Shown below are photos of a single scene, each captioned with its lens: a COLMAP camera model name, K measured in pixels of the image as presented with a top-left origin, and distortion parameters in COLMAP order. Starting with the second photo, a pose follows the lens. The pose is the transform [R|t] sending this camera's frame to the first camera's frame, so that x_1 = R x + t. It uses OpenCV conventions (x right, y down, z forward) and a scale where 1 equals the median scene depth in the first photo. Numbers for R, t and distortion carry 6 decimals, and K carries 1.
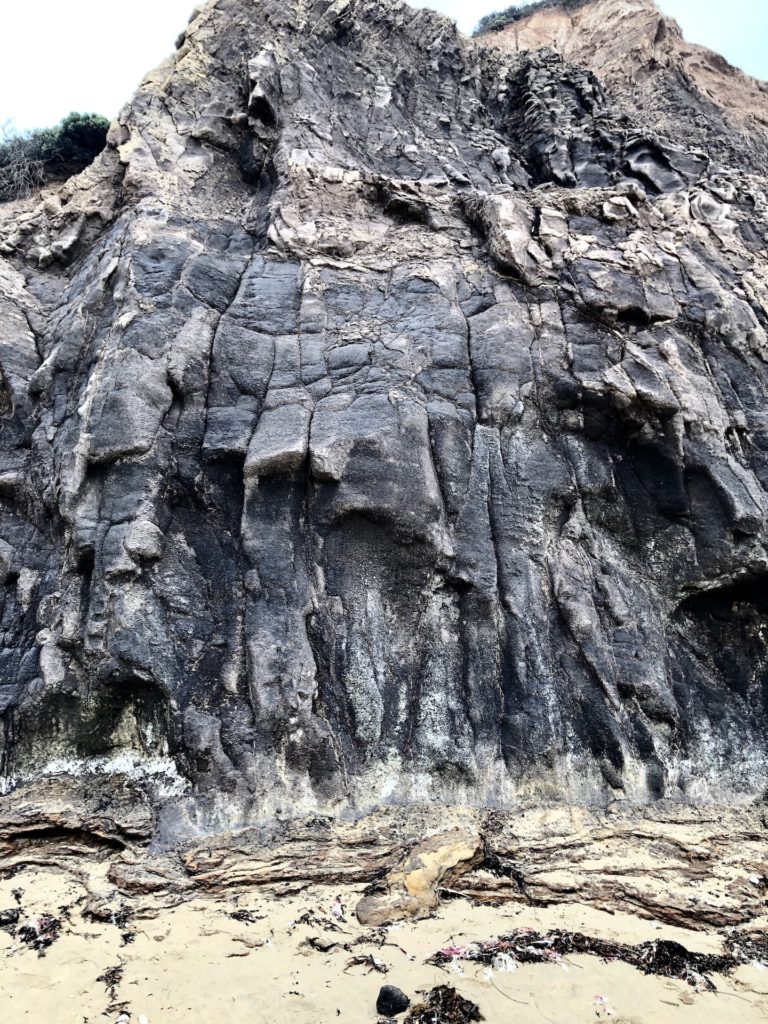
lens RADIAL K [[836.9, 0, 377.8], [0, 836.9, 492.6], [0, 0, 1]] dist [0.015608, 0.018355]
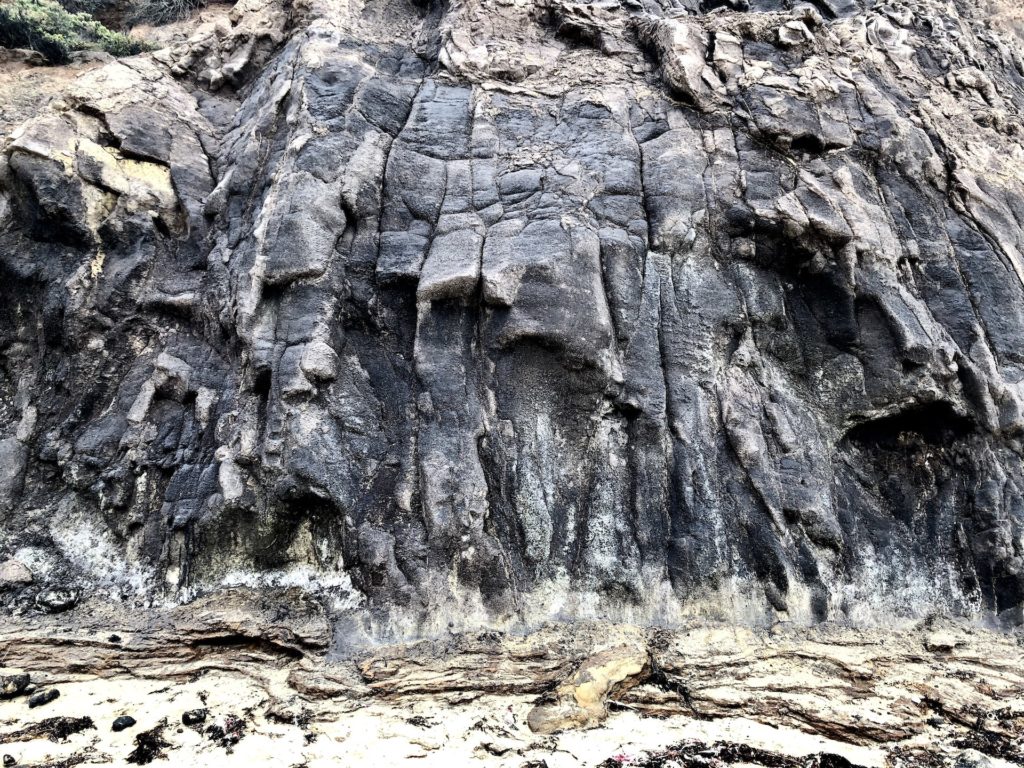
lens RADIAL K [[836.9, 0, 515.4], [0, 836.9, 358.2], [0, 0, 1]] dist [0.015608, 0.018355]
pose [[0.999687, 0.014293, -0.020537, -0.019050], [-0.013405, 0.998996, 0.042742, 0.005963], [0.021127, -0.042453, 0.998875, -0.011583]]
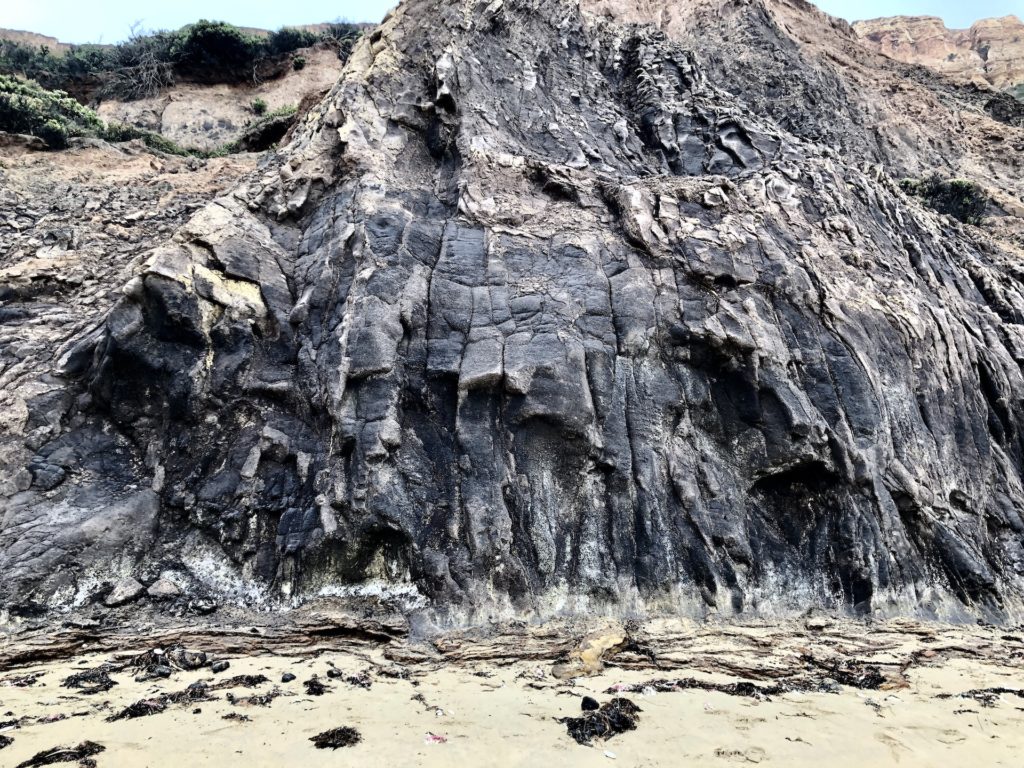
lens RADIAL K [[826.2, 0, 512.4], [0, 826.2, 358.0], [0, 0, 1]] dist [0.078308, -0.153090]
pose [[0.998028, 0.021971, 0.058796, -0.151352], [-0.020566, 0.999491, -0.024386, -0.041342], [-0.059302, 0.023129, 0.997972, -0.425760]]
